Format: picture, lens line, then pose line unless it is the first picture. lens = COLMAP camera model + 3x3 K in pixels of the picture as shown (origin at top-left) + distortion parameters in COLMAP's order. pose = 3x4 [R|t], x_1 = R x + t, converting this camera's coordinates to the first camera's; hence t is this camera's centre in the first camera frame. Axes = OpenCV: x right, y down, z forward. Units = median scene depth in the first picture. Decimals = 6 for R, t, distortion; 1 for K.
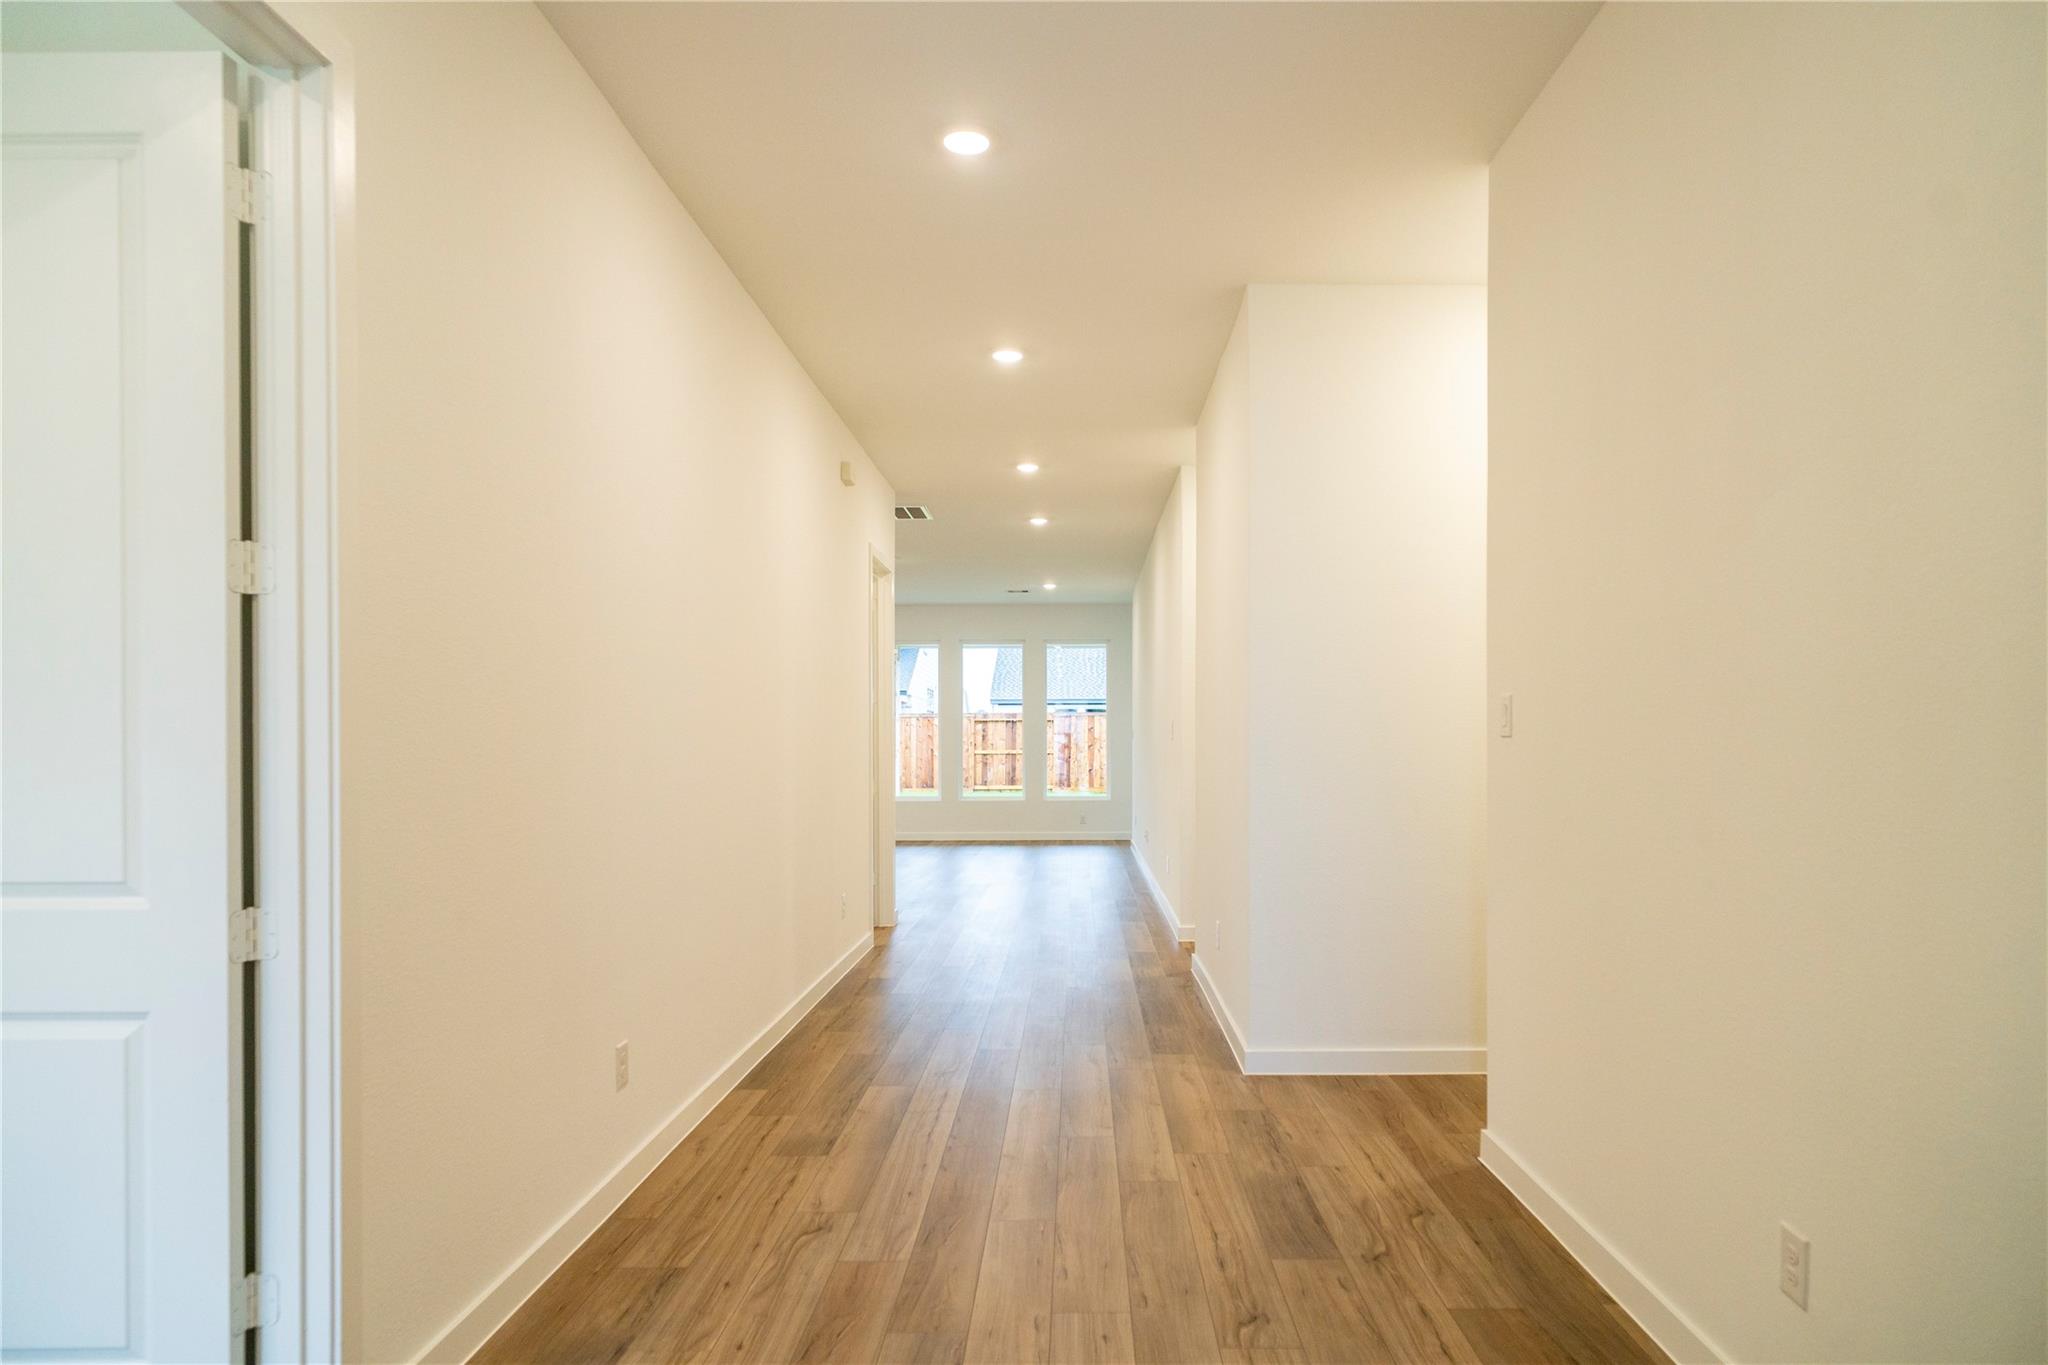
lens RADIAL K [[1202.5, 0, 1023.1], [0, 1202.5, 693.8], [0, 0, 1]] dist [-0.000872, 0.002452]
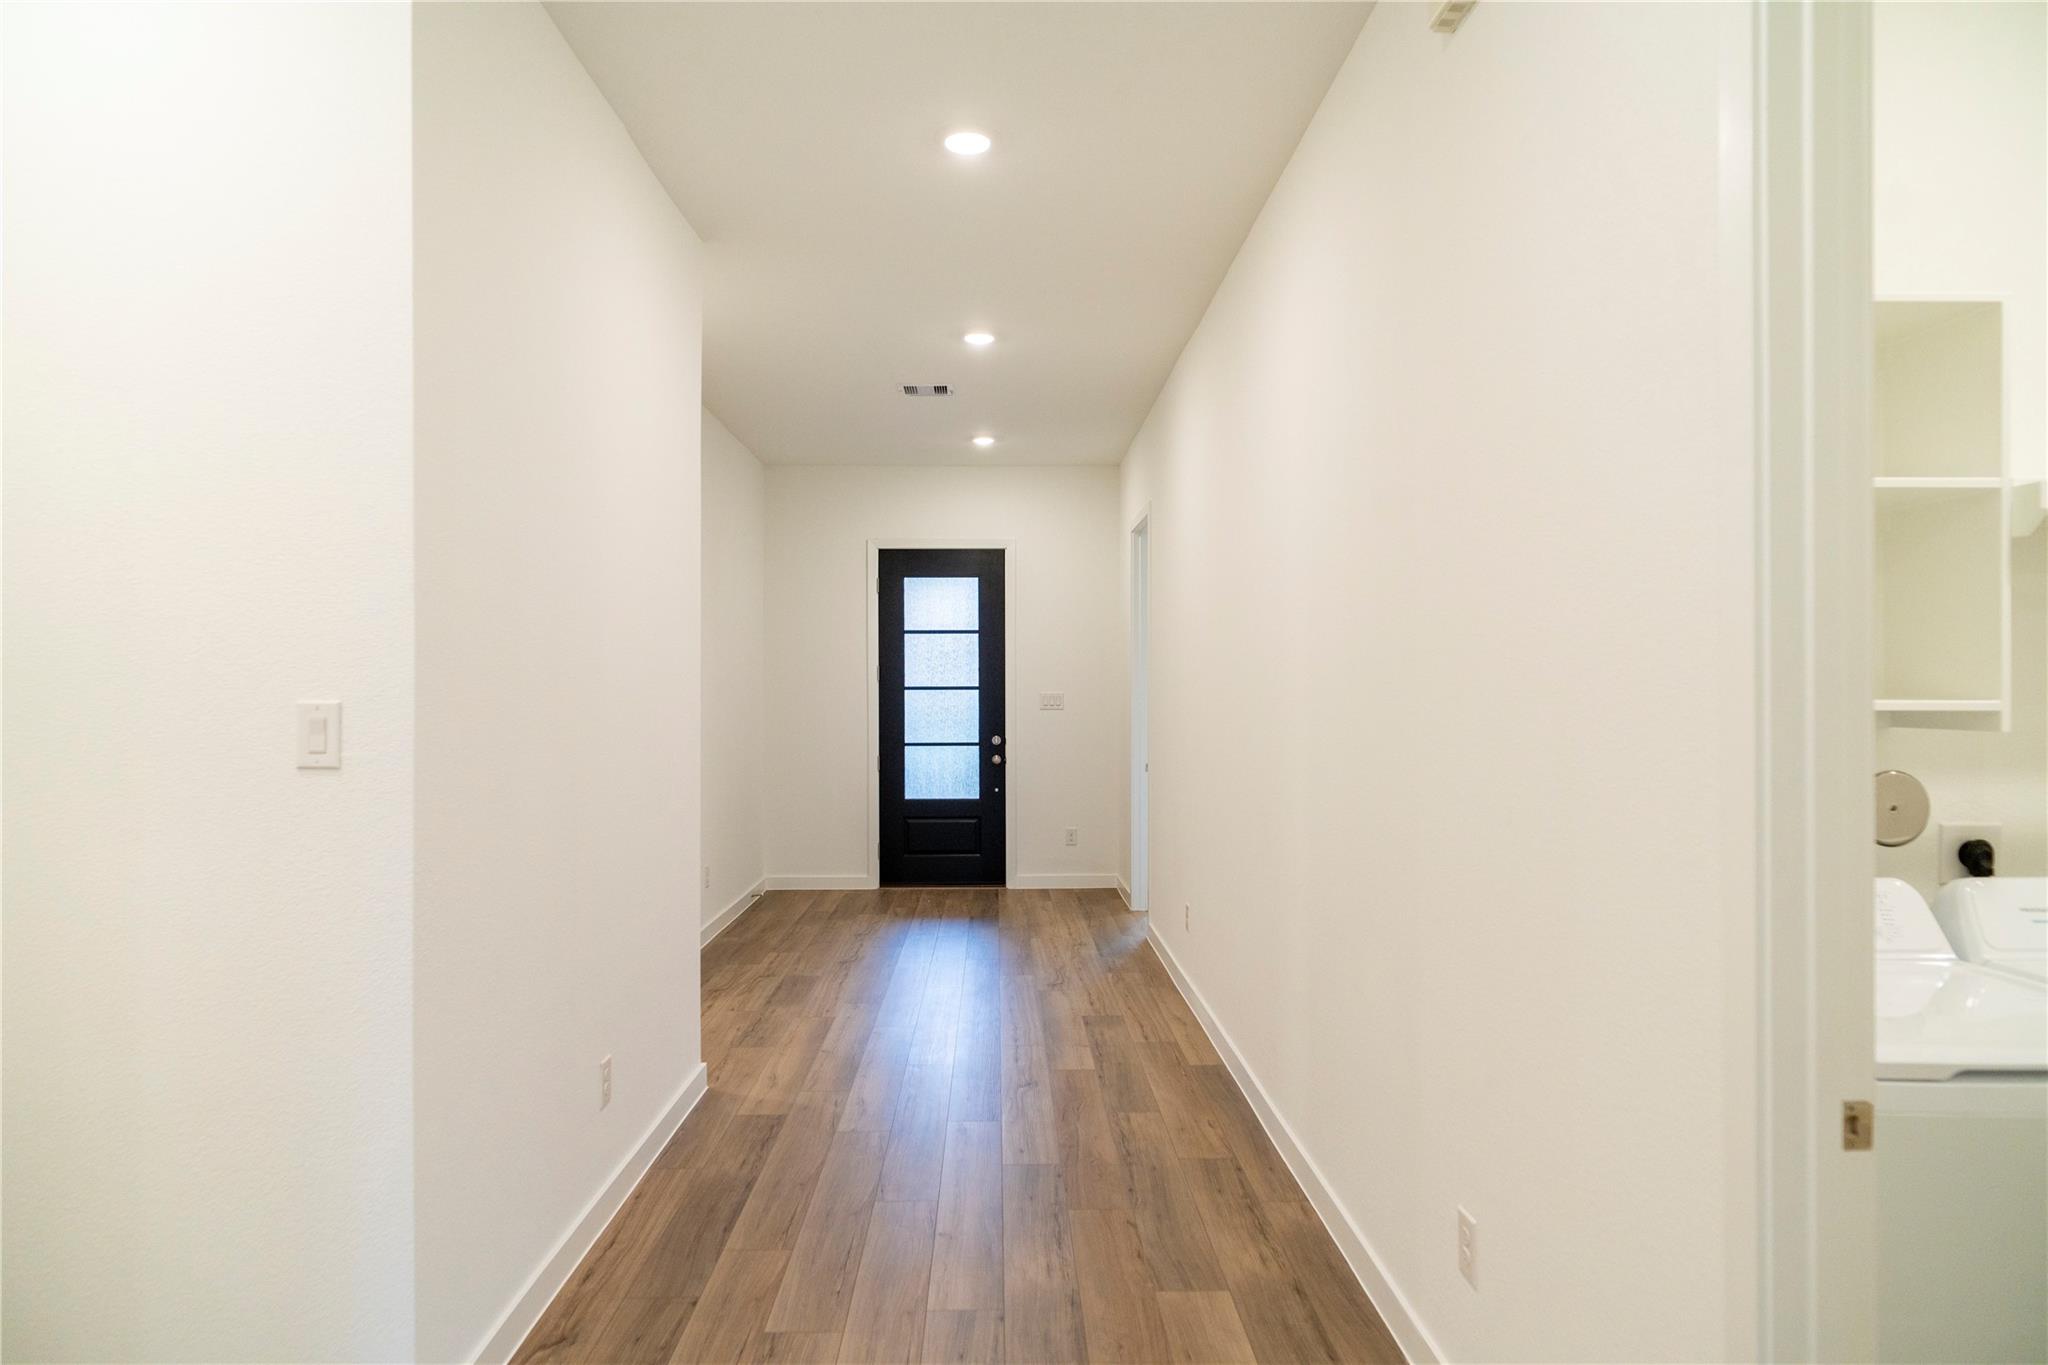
lens RADIAL K [[1202.5, 0, 1023.1], [0, 1202.5, 693.8], [0, 0, 1]] dist [-0.000872, 0.002452]
pose [[-0.997776, 0.004003, -0.066537, -0.000806], [0.006382, 0.999346, -0.035587, 0.047519], [0.066351, -0.035933, -0.997149, 2.085377]]
